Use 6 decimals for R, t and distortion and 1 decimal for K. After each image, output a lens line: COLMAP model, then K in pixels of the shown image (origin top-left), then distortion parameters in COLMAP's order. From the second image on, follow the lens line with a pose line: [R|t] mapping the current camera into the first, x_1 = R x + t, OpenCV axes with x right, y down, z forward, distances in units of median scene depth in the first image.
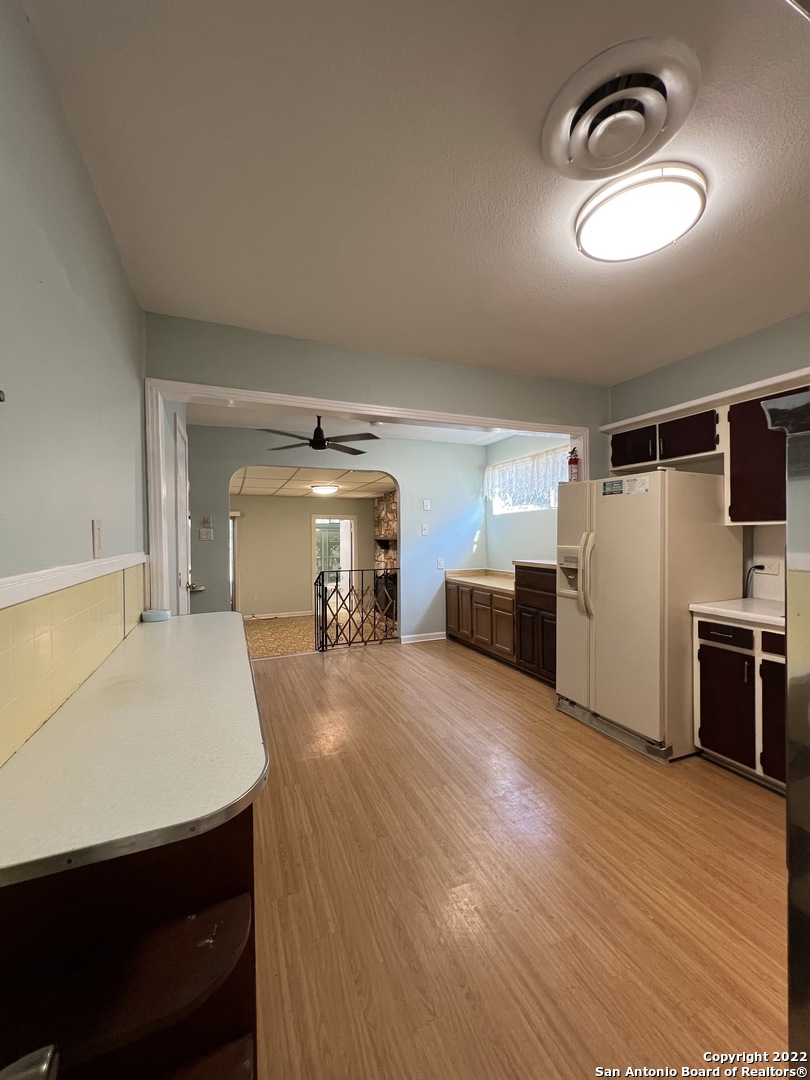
lens RADIAL K [[431.3, 0, 404.0], [0, 431.3, 537.8], [0, 0, 1]] dist [-0.000225, -0.000308]
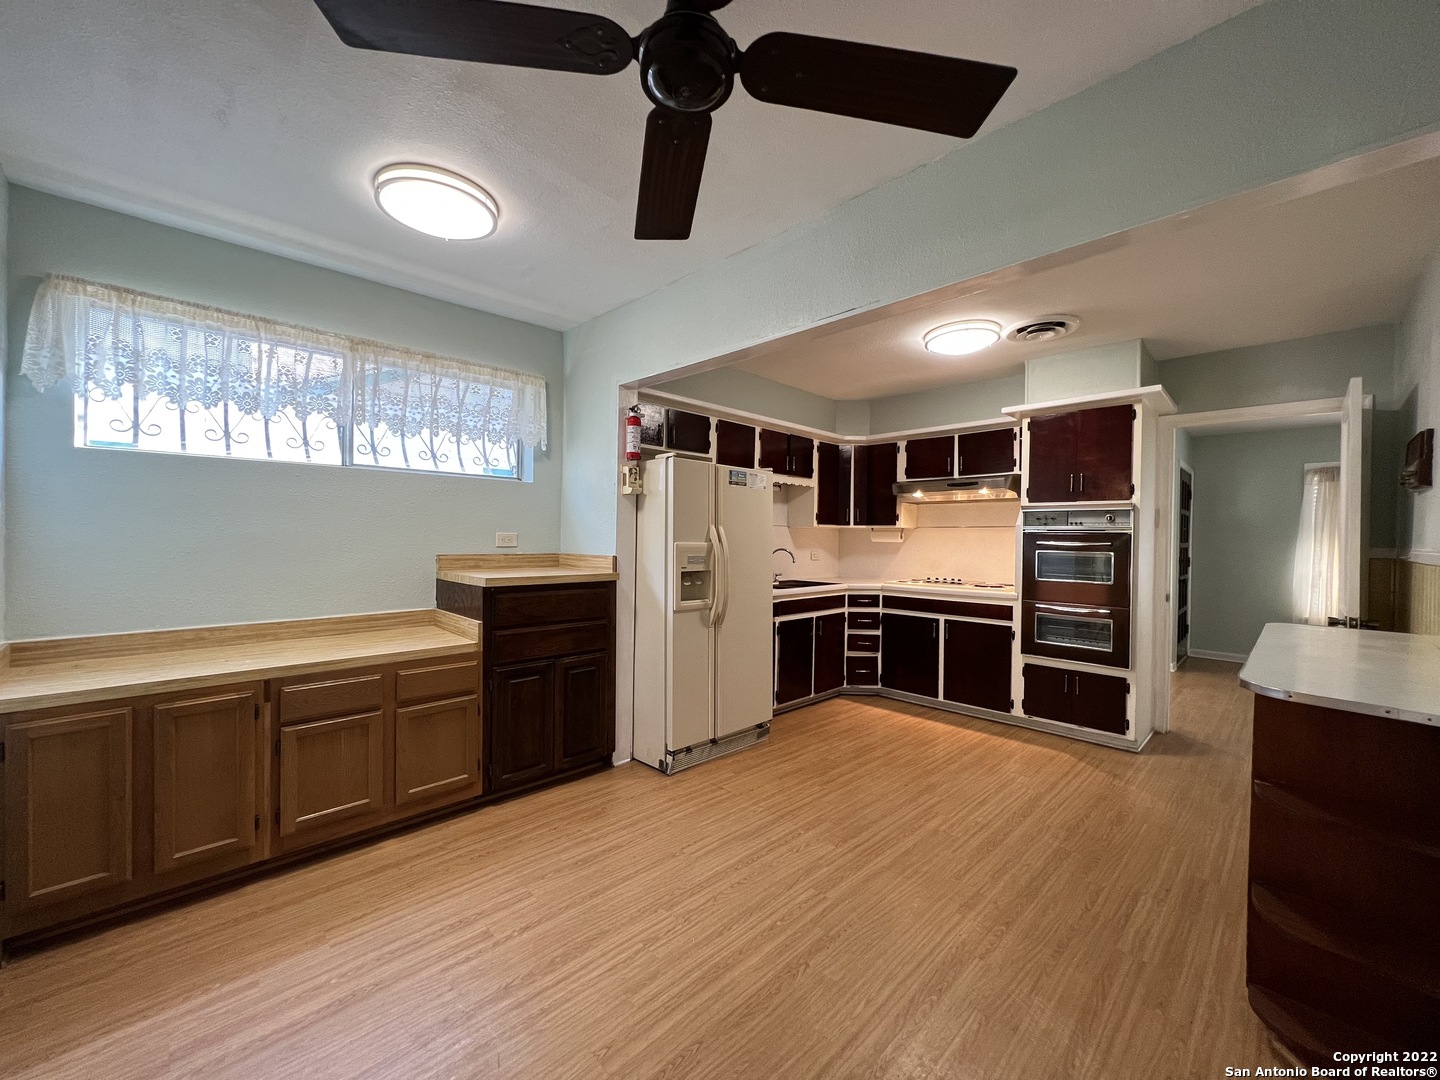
lens RADIAL K [[575.0, 0, 715.4], [0, 575.0, 546.5], [0, 0, 1]] dist [-0.000225, -0.000308]
pose [[-0.376810, -0.009615, 0.926241, -0.613845], [-0.002635, 0.999953, 0.009308, 0.017715], [-0.926287, 0.001066, -0.376818, 1.463727]]
